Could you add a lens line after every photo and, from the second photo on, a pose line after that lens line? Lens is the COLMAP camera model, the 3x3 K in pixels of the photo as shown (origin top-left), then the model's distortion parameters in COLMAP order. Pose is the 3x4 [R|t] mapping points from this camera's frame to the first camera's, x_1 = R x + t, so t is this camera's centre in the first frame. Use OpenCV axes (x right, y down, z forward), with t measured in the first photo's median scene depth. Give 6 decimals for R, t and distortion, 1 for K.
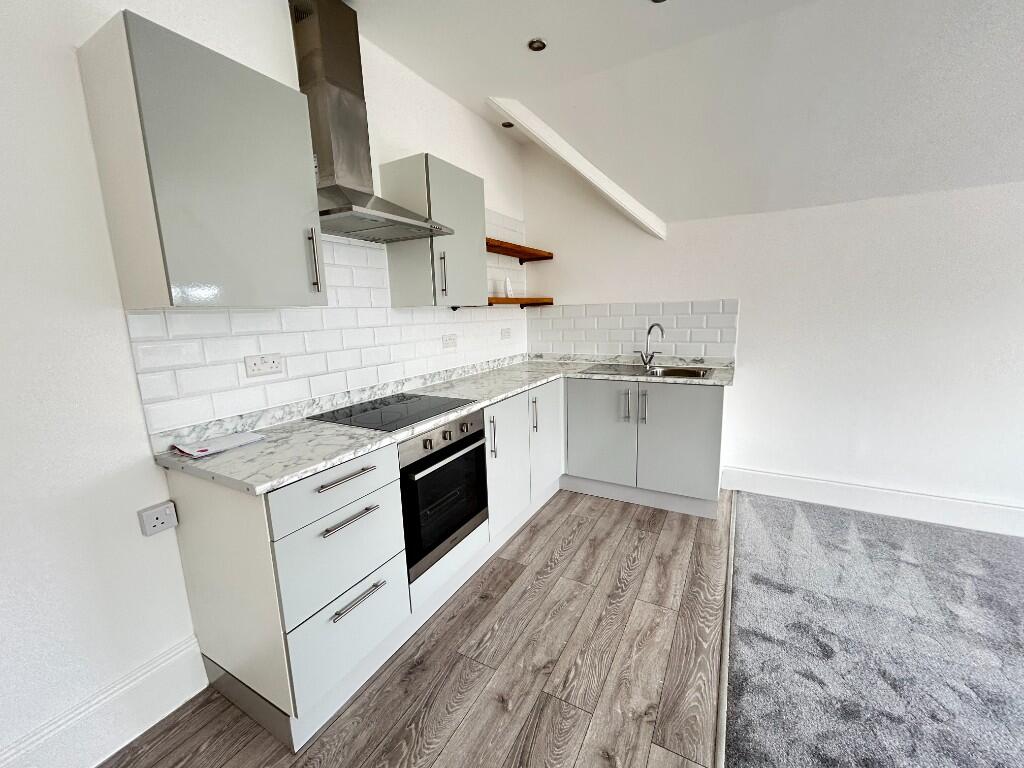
lens RADIAL K [[413.2, 0, 512.0], [0, 413.2, 384.0], [0, 0, 1]] dist [0.000566, -0.000301]
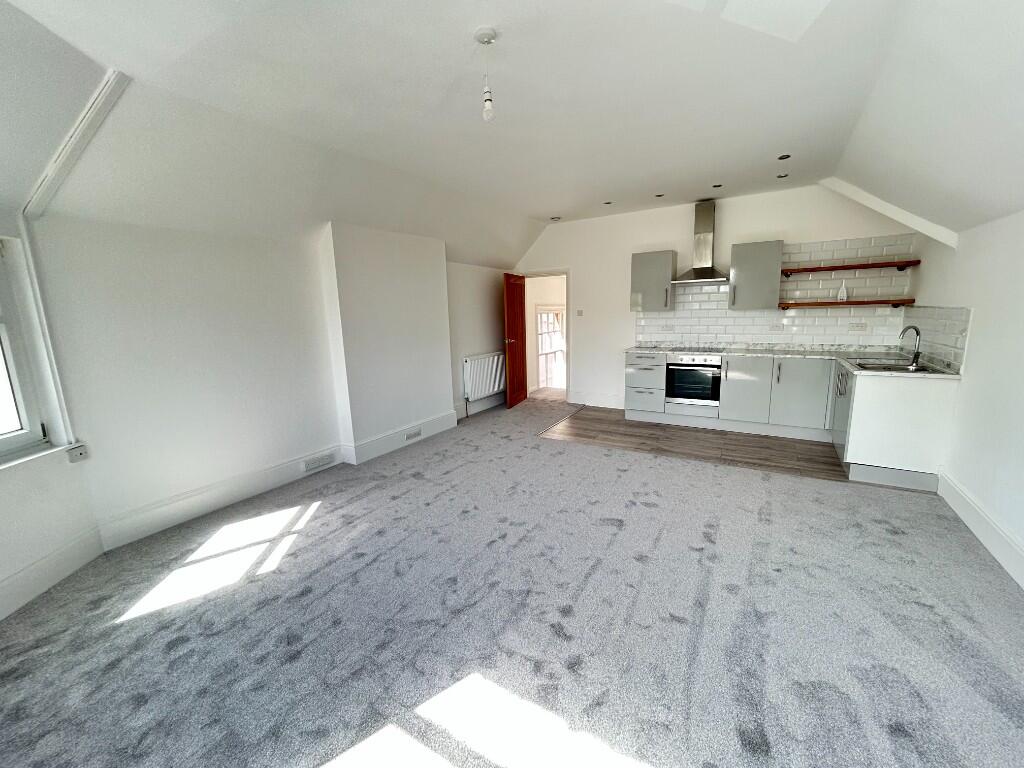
lens RADIAL K [[413.2, 0, 512.0], [0, 413.2, 384.0], [0, 0, 1]] dist [0.000566, -0.000301]
pose [[-0.034205, 0.207058, -0.977730, 2.150246], [-0.145882, 0.966790, 0.209845, -0.097563], [0.988710, 0.149811, -0.002863, -0.107462]]
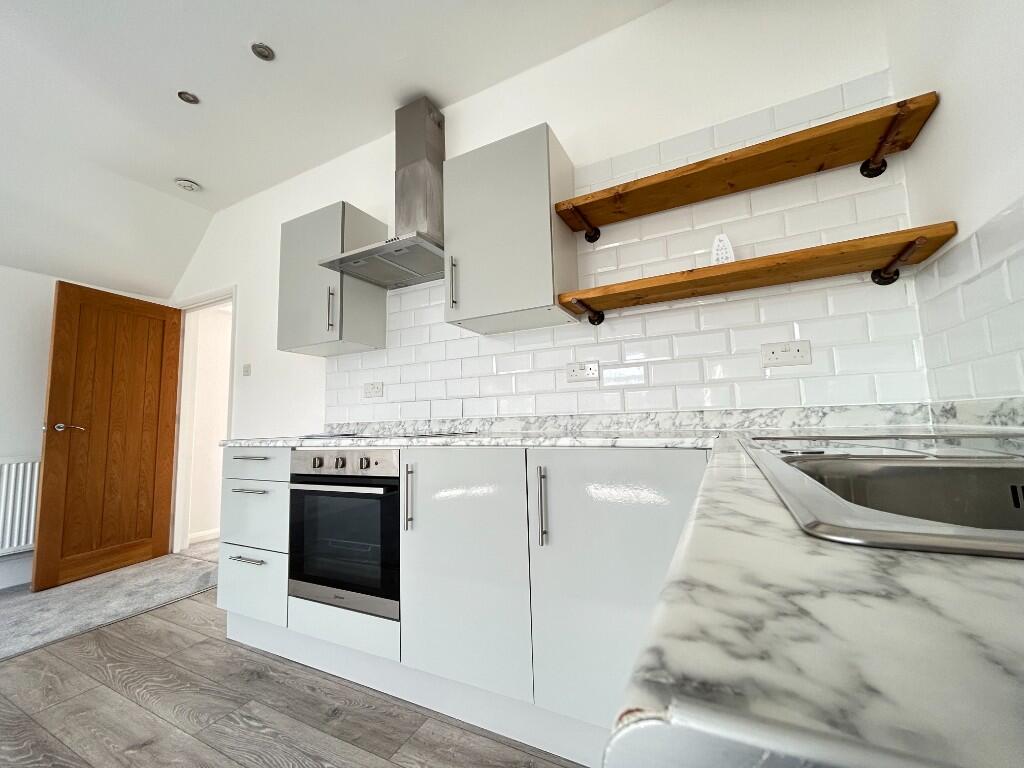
lens RADIAL K [[413.2, 0, 512.0], [0, 413.2, 384.0], [0, 0, 1]] dist [0.000566, -0.000301]
pose [[0.036785, -0.064940, -0.997211, 0.637828], [-0.146613, 0.986738, -0.069666, -0.029143], [0.988510, 0.148767, 0.026776, 1.120281]]
